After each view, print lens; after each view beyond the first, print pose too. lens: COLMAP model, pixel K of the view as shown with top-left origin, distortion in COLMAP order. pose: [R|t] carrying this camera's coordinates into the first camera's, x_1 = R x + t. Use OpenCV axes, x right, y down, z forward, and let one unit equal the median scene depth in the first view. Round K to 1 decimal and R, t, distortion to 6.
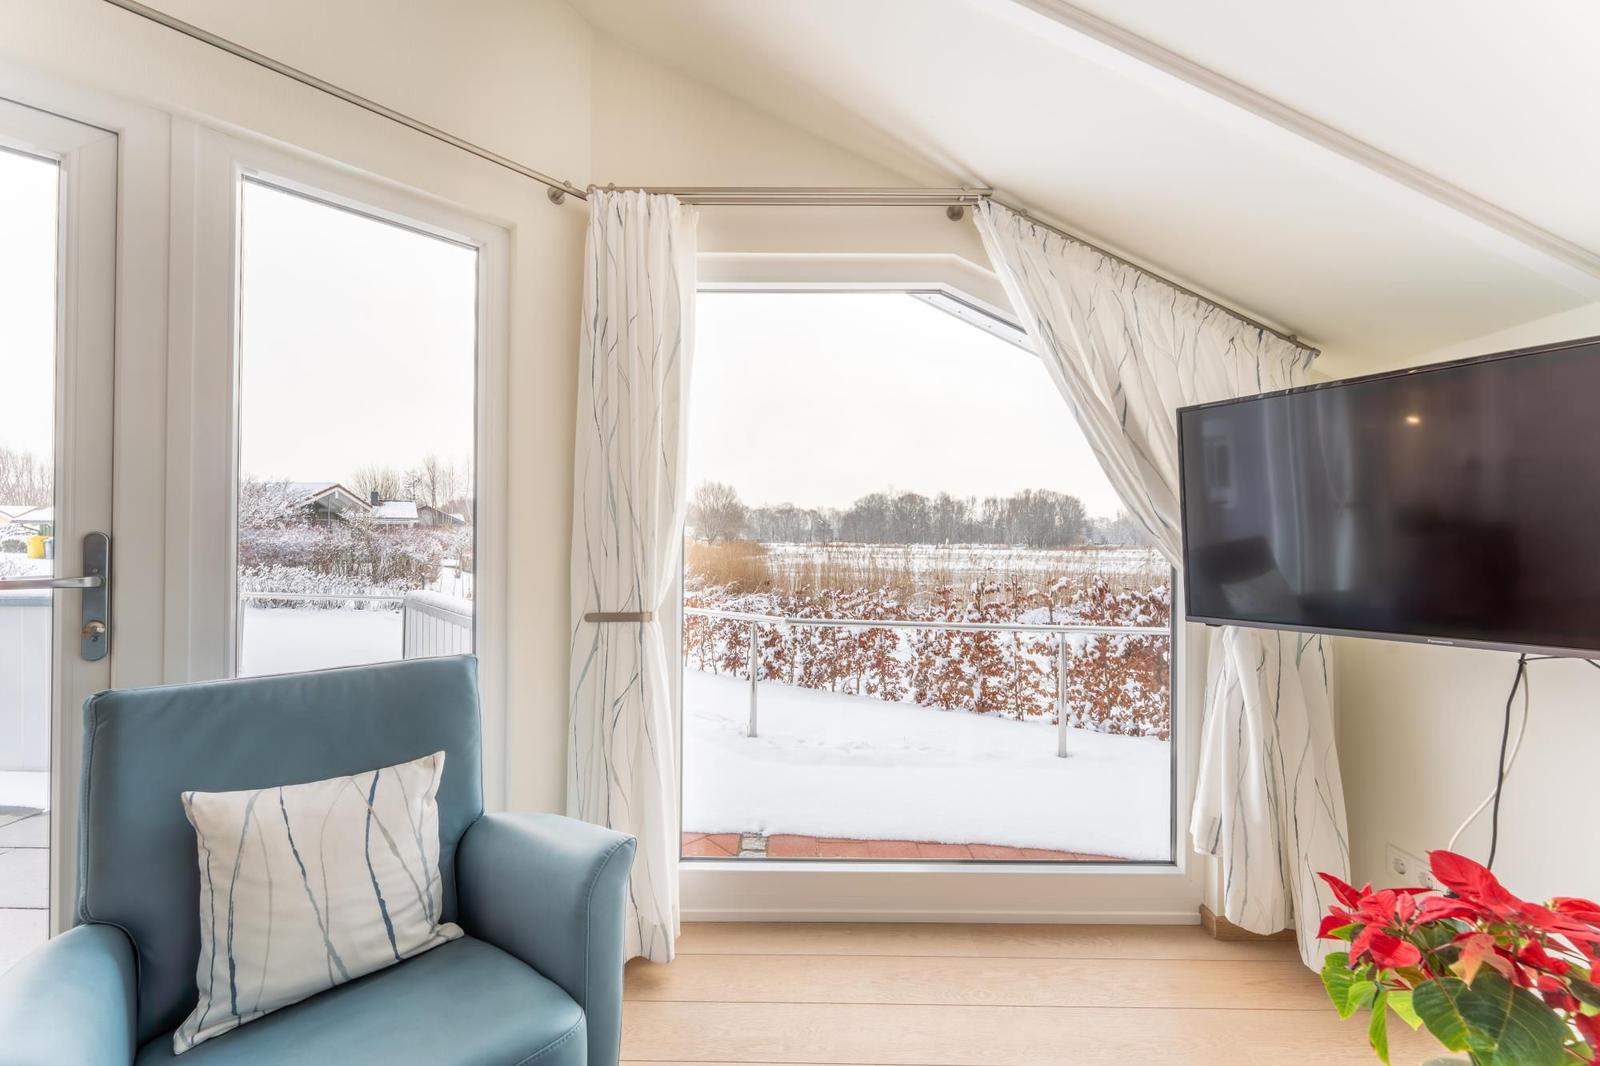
lens RADIAL K [[639.3, 0, 789.5], [0, 639.3, 534.3], [0, 0, 1]] dist [-0.012472, 0.001258]
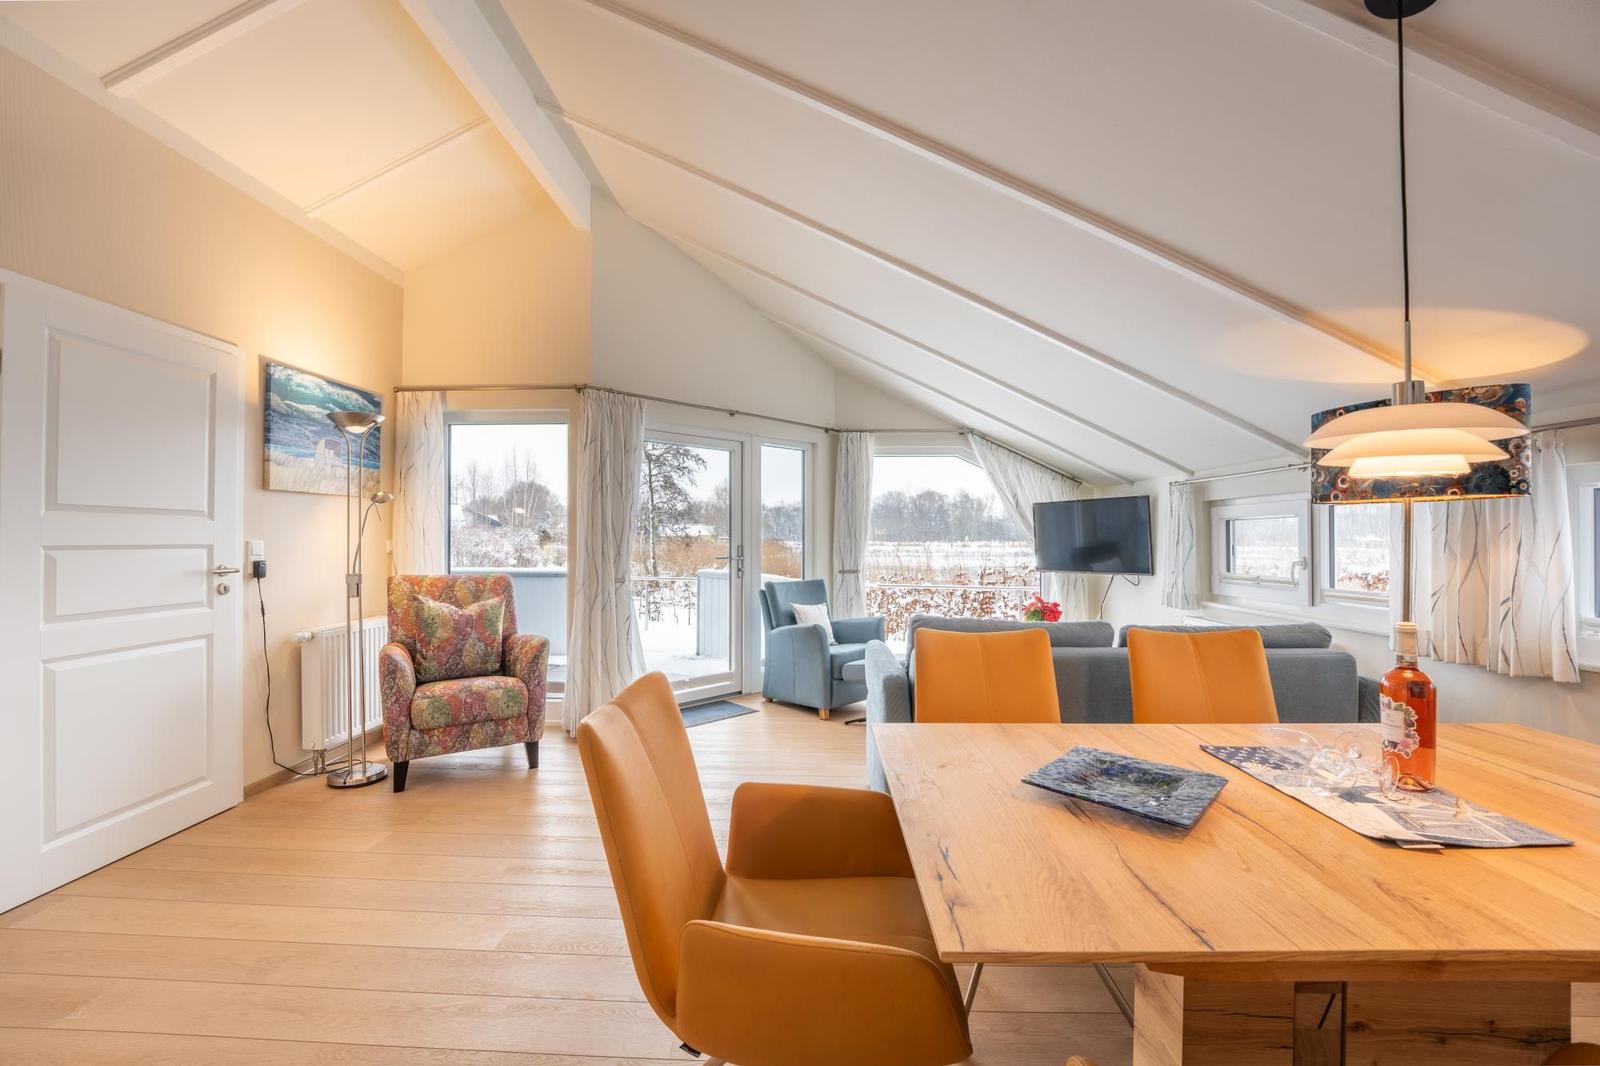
lens RADIAL K [[660.1, 0, 815.9], [0, 660.1, 534.3], [0, 0, 1]] dist [-0.007998, 0.000271]
pose [[0.999833, -0.005267, 0.017513, -0.175685], [0.005221, 0.999983, 0.002664, -0.020180], [-0.017527, -0.002572, 0.999843, -0.764374]]
